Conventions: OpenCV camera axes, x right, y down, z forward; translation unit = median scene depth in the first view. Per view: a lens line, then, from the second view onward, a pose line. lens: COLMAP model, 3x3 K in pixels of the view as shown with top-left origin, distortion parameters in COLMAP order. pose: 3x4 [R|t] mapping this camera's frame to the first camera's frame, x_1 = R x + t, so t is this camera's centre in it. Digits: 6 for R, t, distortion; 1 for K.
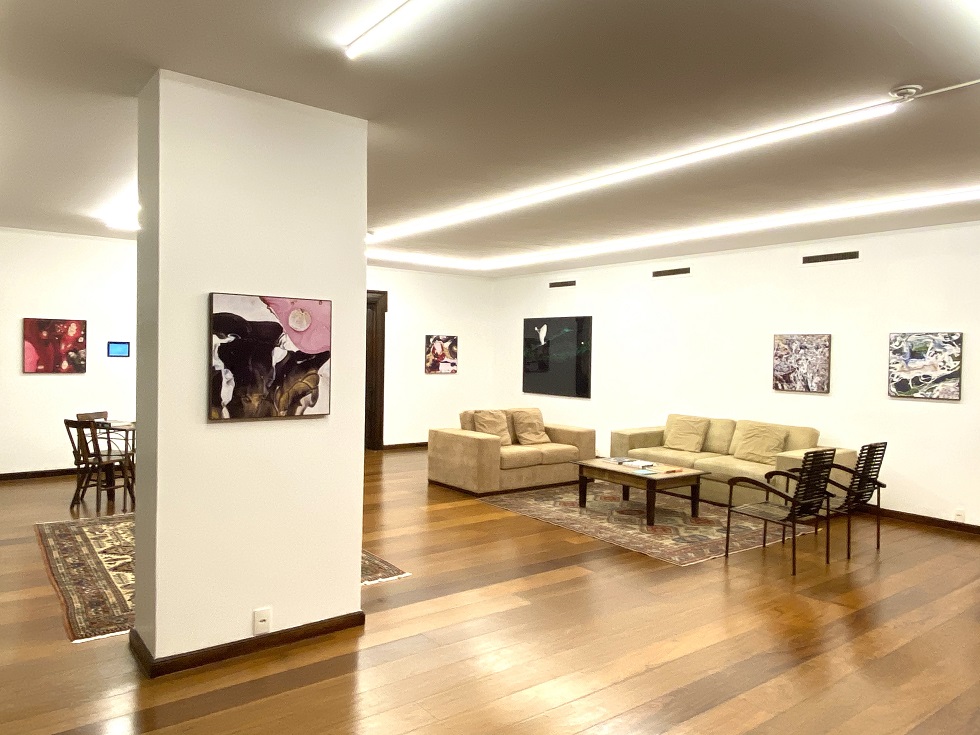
lens RADIAL K [[690.9, 0, 490.0], [0, 690.9, 367.5], [0, 0, 1]] dist [-0.000030, -0.000017]
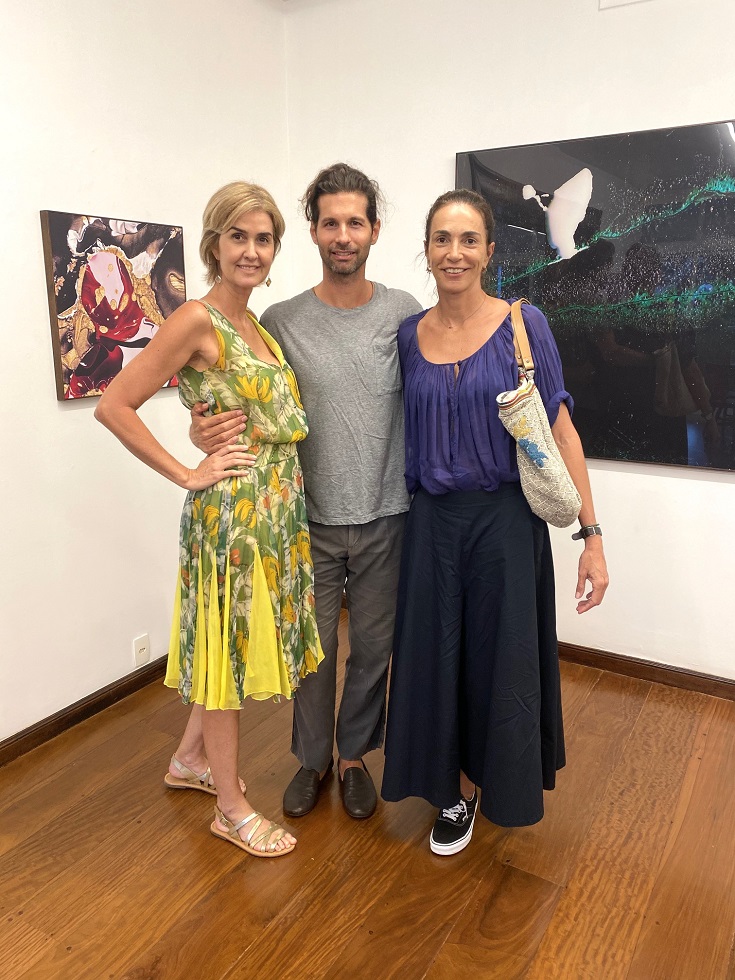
lens RADIAL K [[739.1, 0, 367.5], [0, 739.1, 490.0], [0, 0, 1]] dist [-0.000508, 0.002965]
pose [[0.930403, -0.109998, 0.349645, -0.087967], [0.030087, 0.973608, 0.226234, -0.013901], [-0.365302, -0.199969, 0.909157, 0.750335]]
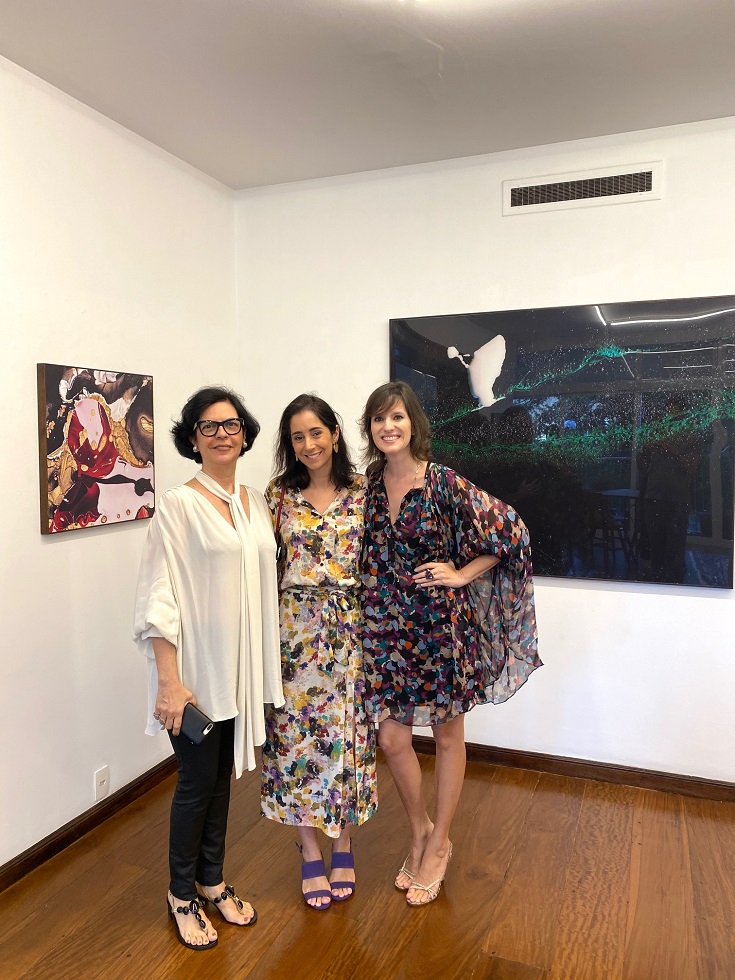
lens RADIAL K [[734.9, 0, 367.5], [0, 734.9, 490.0], [0, 0, 1]] dist [0.065276, -0.076353]
pose [[0.858999, -0.059293, 0.508532, -0.124259], [0.032361, 0.997573, 0.061651, -0.017888], [-0.510953, -0.036501, 0.858833, 0.737129]]
